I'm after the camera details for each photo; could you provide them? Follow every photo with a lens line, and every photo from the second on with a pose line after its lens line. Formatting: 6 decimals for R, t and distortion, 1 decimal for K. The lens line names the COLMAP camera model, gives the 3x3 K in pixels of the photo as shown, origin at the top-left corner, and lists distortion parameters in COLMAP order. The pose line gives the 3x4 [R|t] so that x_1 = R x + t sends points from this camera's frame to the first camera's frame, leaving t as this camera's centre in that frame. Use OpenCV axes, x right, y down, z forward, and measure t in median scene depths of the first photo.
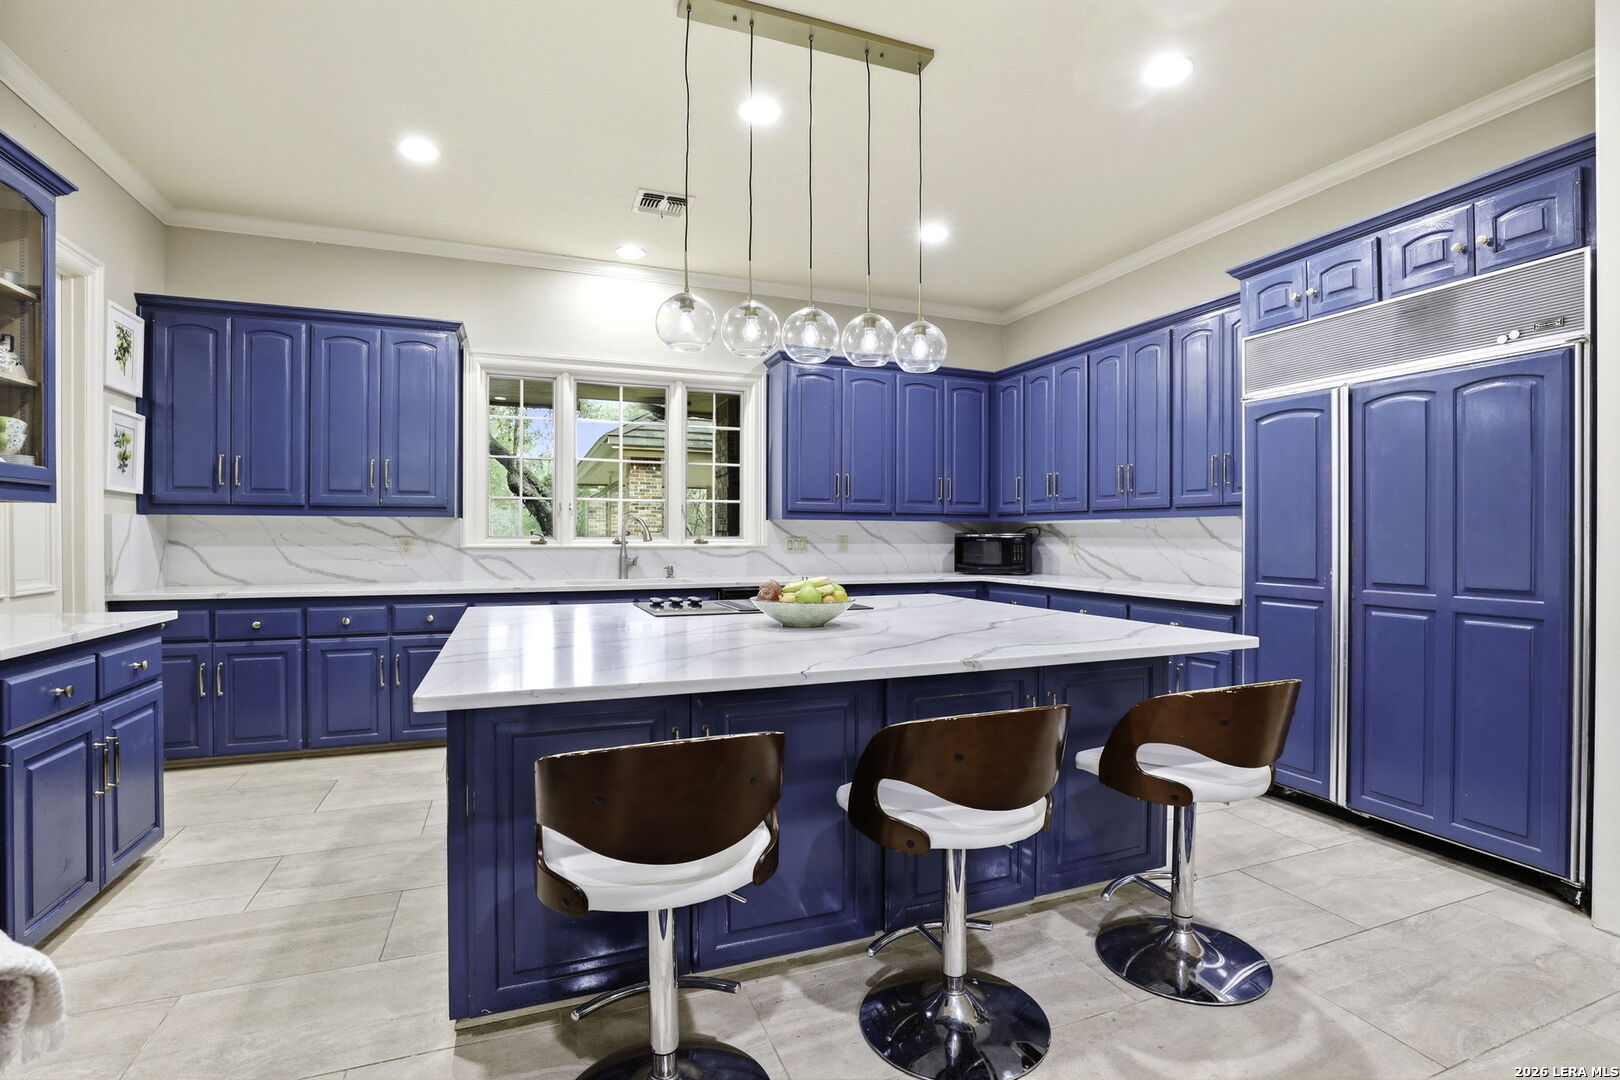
lens RADIAL K [[742.0, 0, 817.4], [0, 742.0, 541.6], [0, 0, 1]] dist [-0.029531, 0.000800]
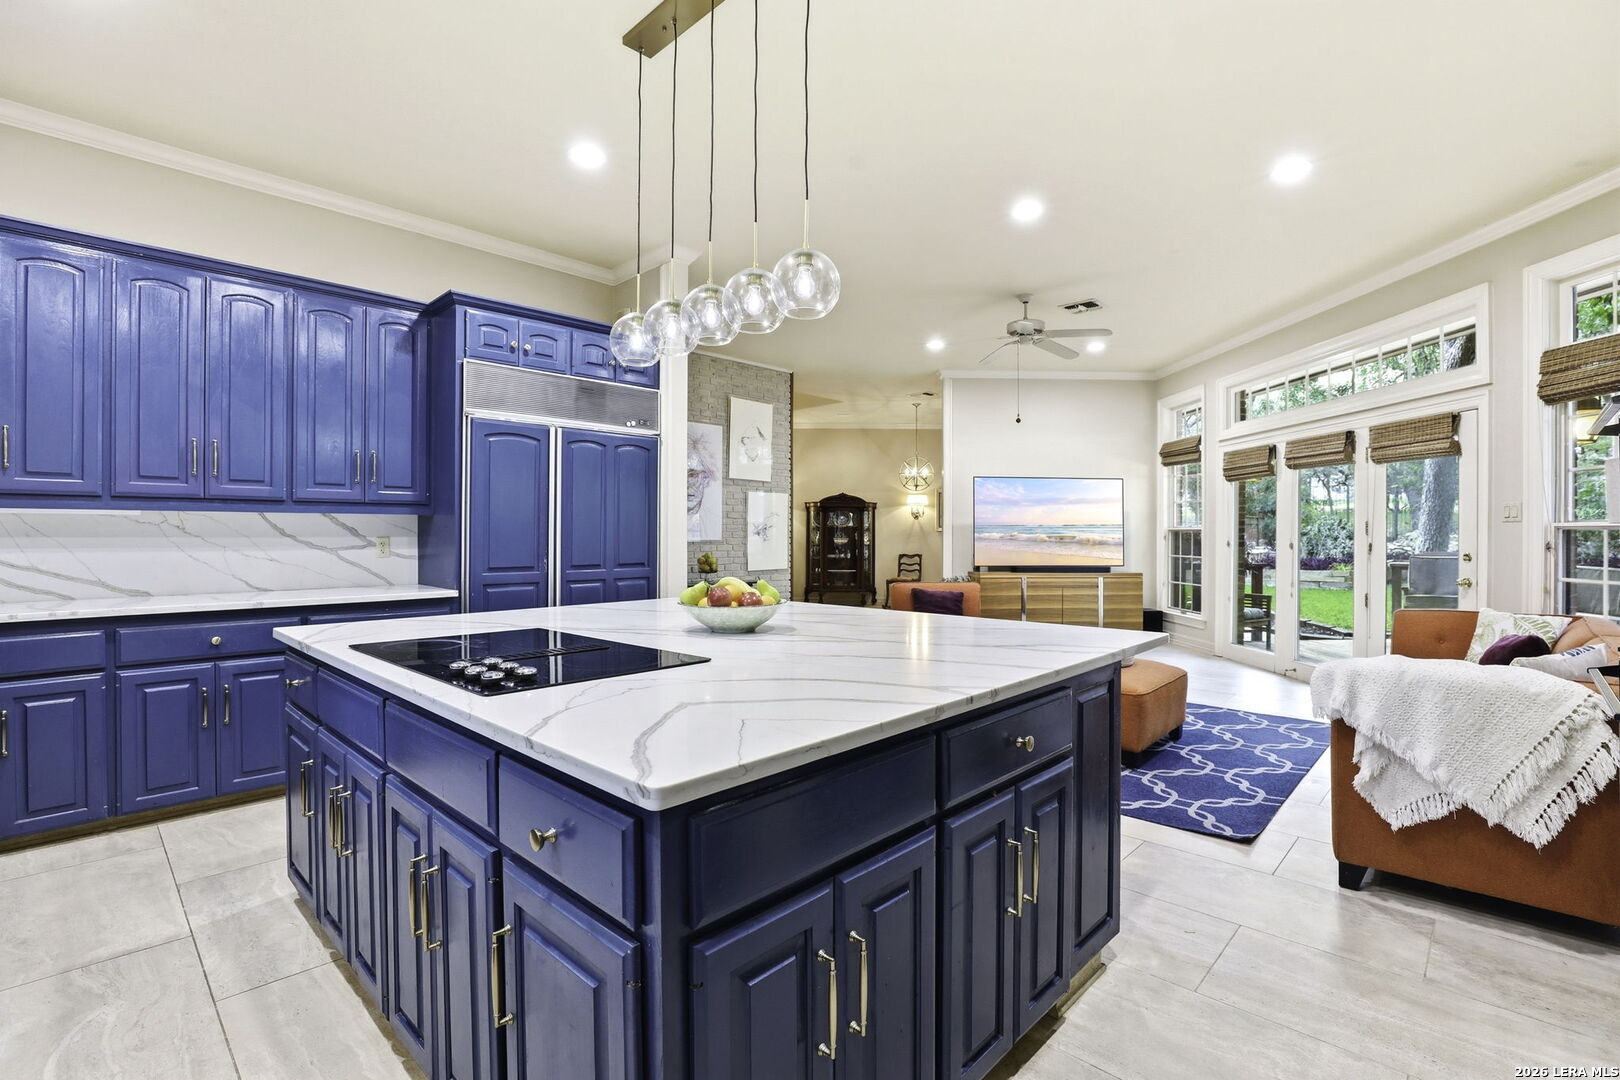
lens RADIAL K [[742.0, 0, 820.6], [0, 742.0, 538.7], [0, 0, 1]] dist [-0.029531, 0.000800]
pose [[-0.419196, -0.009393, 0.907847, -0.540931], [0.009282, 0.999850, 0.014631, -0.009065], [-0.907848, 0.014560, -0.419046, 0.779245]]
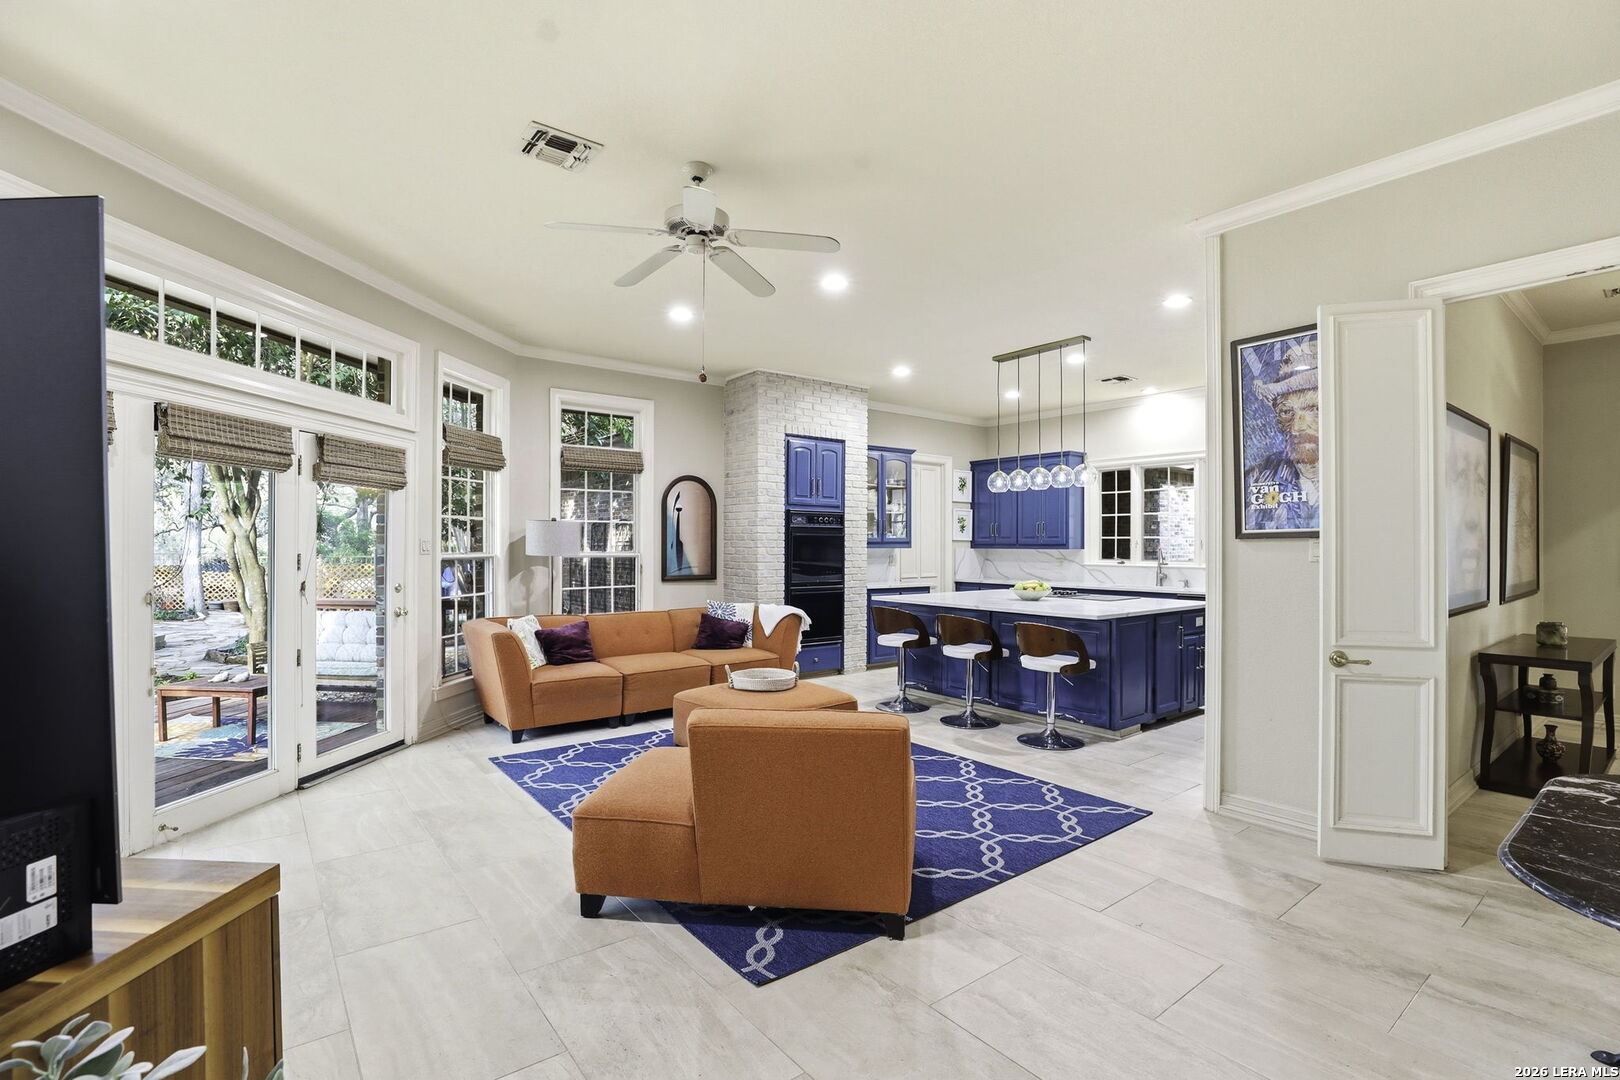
lens RADIAL K [[742.0, 0, 845.4], [0, 742.0, 541.6], [0, 0, 1]] dist [-0.029531, 0.000800]
pose [[0.304319, -0.006762, -0.952546, 1.282868], [-0.012703, 0.999857, -0.011156, -0.024997], [0.952485, 0.015495, 0.304190, -0.191077]]
